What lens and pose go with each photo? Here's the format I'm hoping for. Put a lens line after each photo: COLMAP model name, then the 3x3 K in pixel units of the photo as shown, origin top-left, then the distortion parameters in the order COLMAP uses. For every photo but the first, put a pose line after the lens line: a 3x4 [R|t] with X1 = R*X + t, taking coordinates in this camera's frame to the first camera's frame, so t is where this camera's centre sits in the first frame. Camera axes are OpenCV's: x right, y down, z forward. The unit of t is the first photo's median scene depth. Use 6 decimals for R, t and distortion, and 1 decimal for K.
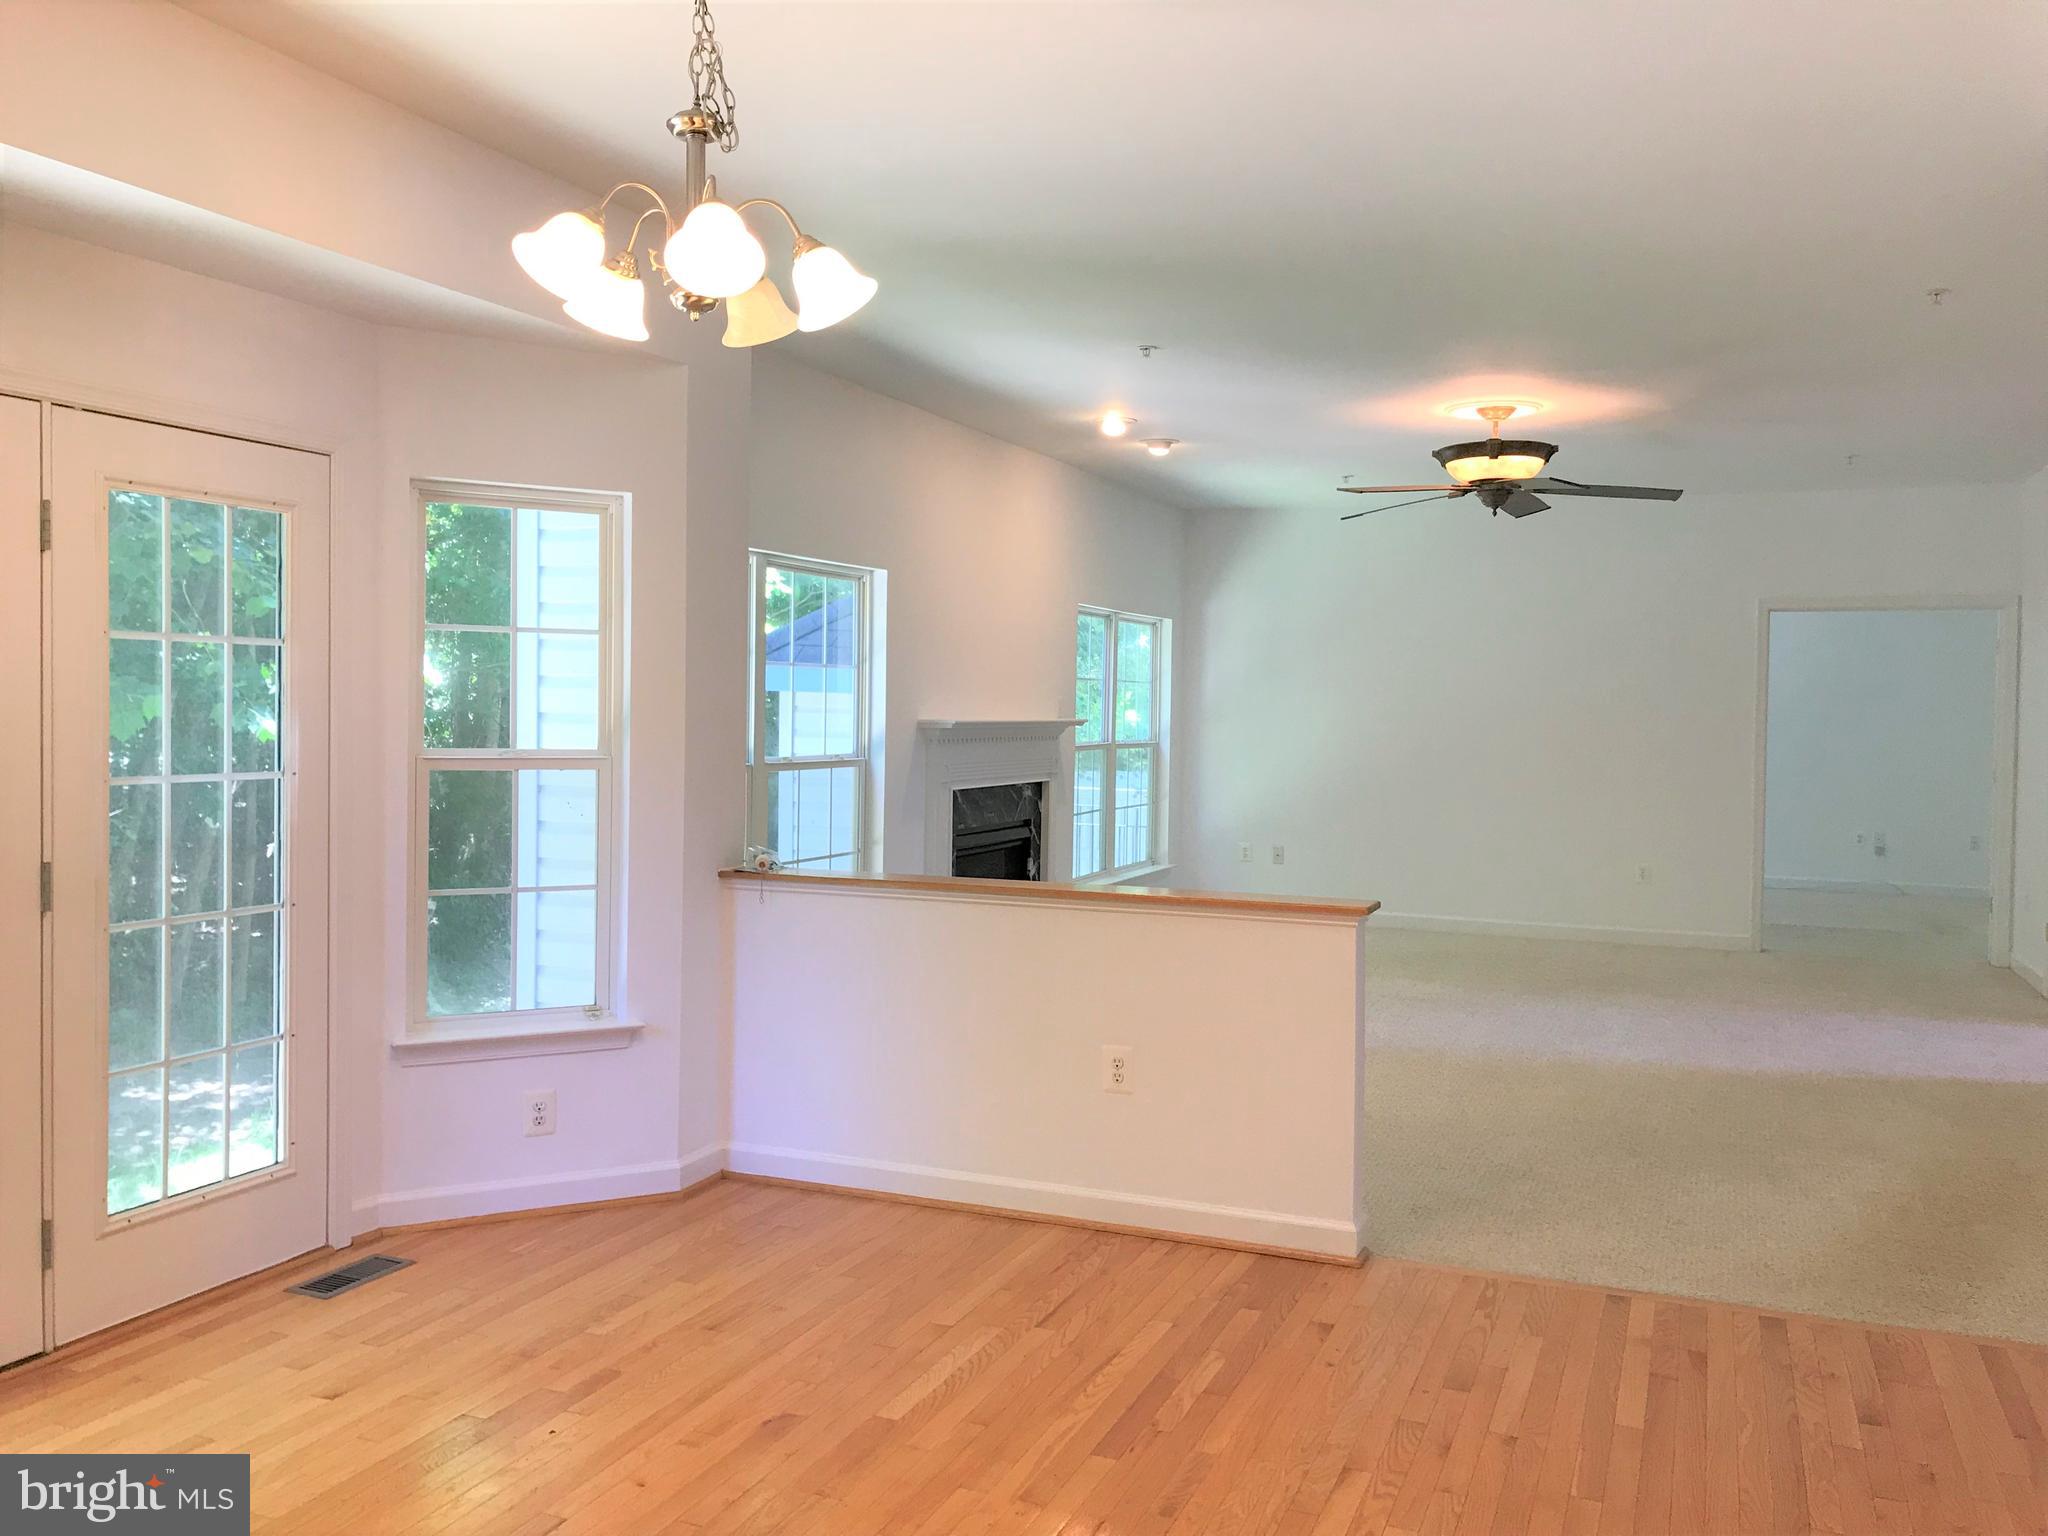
lens RADIAL K [[1670.6, 0, 1040.1], [0, 1670.6, 761.8], [0, 0, 1]] dist [0.052794, -0.055020]
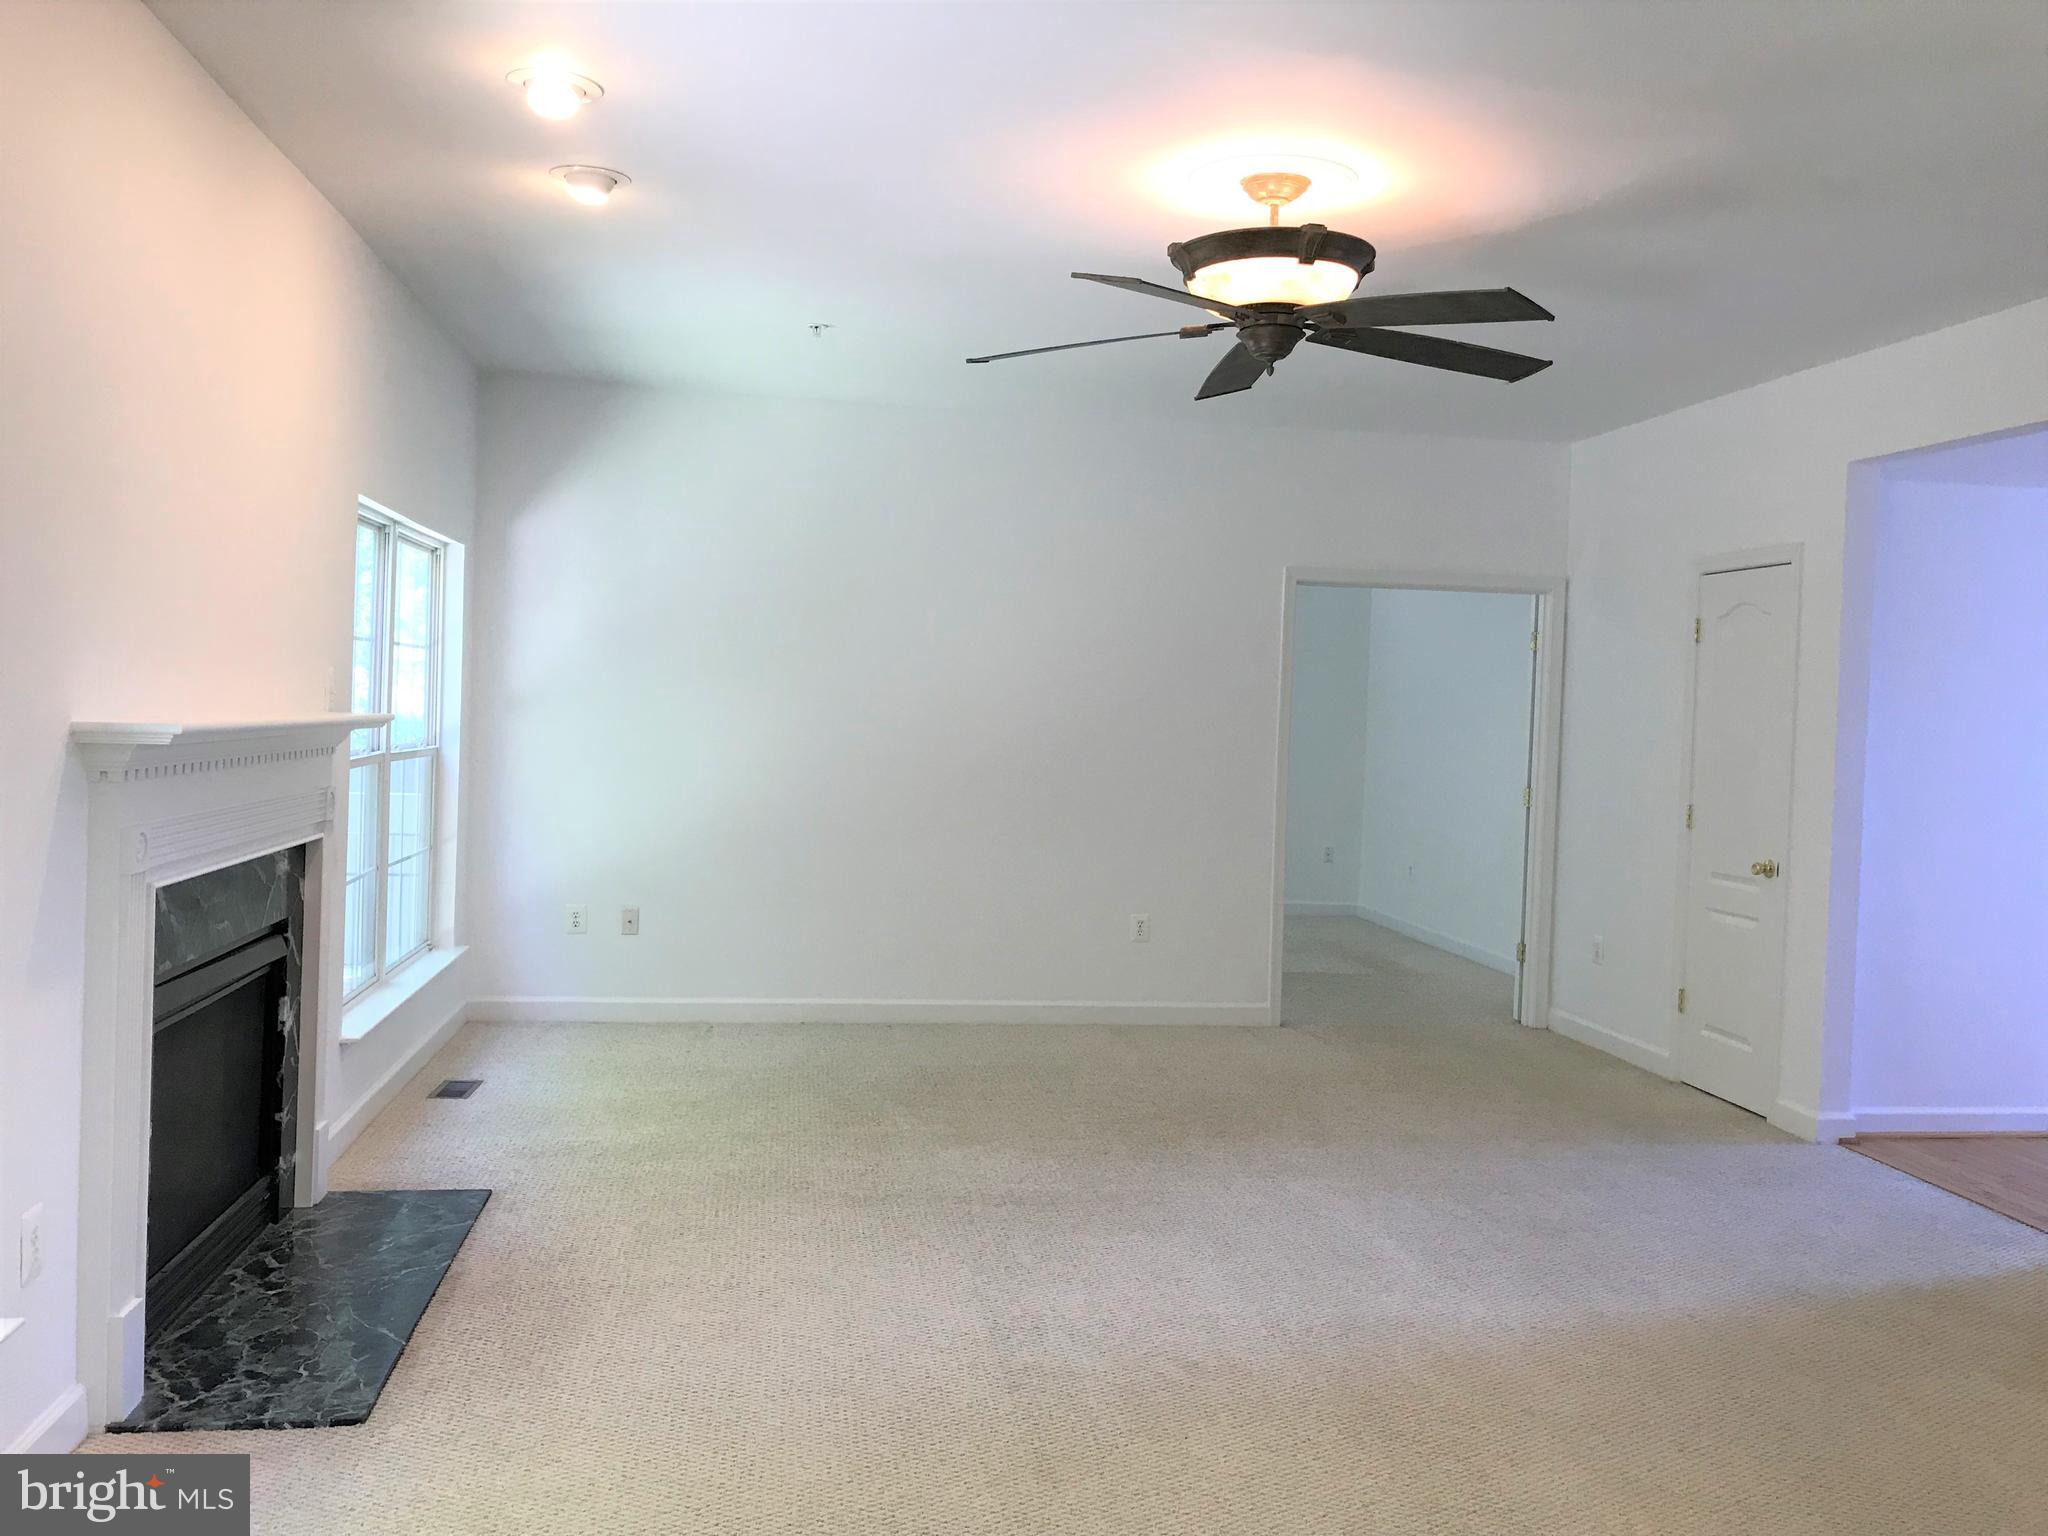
lens RADIAL K [[1670.6, 0, 1027.8], [0, 1670.6, 753.4], [0, 0, 1]] dist [0.052794, -0.055020]
pose [[0.856446, -0.000138, 0.516237, -0.074109], [-0.004781, 0.999955, 0.008199, -0.019320], [-0.516215, -0.009490, 0.856407, 0.459566]]
